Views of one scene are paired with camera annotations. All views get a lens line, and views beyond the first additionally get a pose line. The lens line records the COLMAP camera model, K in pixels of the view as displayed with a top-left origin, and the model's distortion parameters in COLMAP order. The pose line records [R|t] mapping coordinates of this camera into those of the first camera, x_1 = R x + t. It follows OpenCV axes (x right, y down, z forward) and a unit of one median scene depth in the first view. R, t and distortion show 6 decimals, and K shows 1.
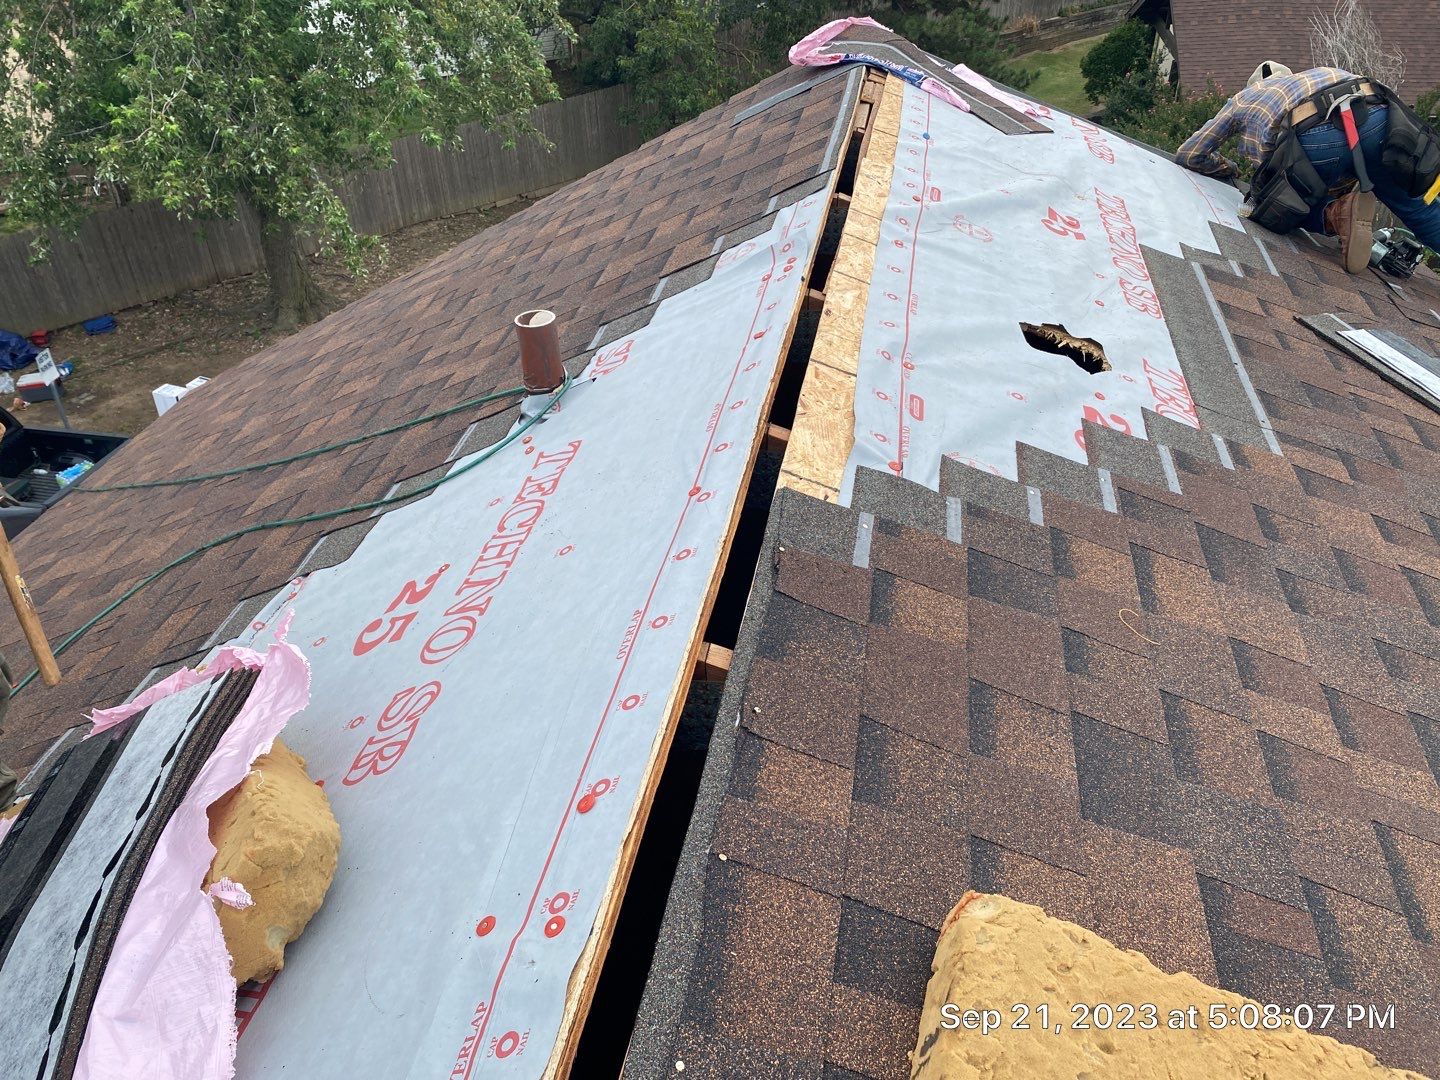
lens RADIAL K [[1113.7, 0, 726.8], [0, 1113.7, 536.1], [0, 0, 1]] dist [0.079650, -0.113524]
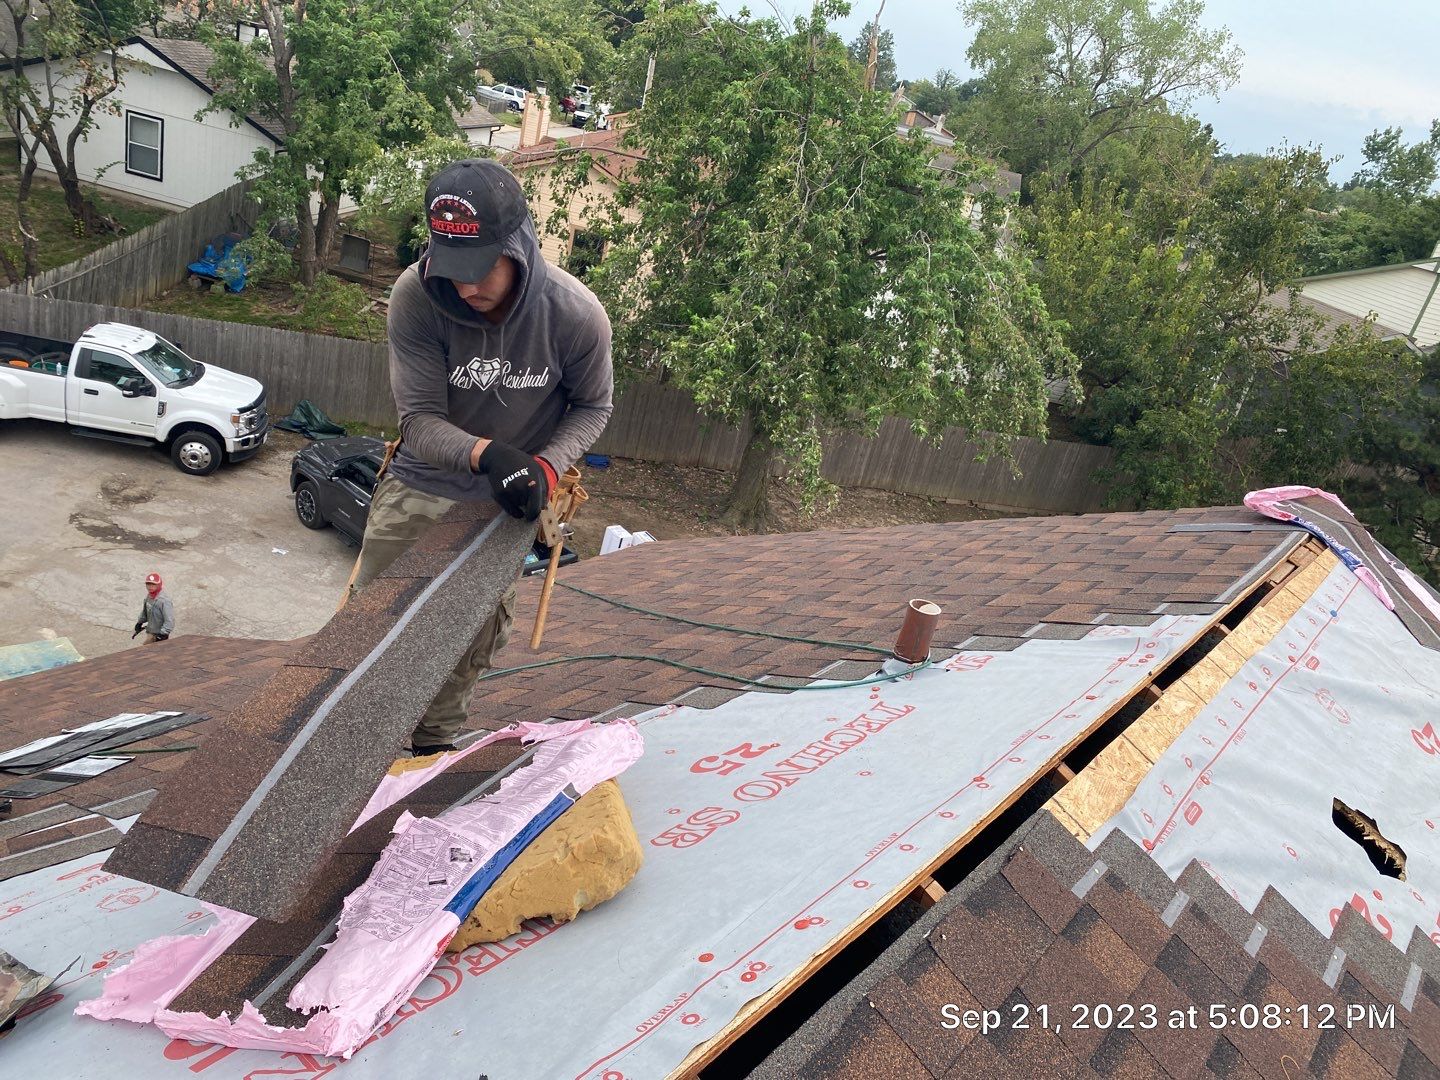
lens RADIAL K [[1113.7, 0, 726.8], [0, 1113.7, 536.1], [0, 0, 1]] dist [0.079650, -0.113524]
pose [[0.847709, 0.398186, -0.350483, 0.044049], [-0.473158, 0.866284, -0.160232, 0.040505], [0.239816, 0.301664, 0.922761, -0.218632]]
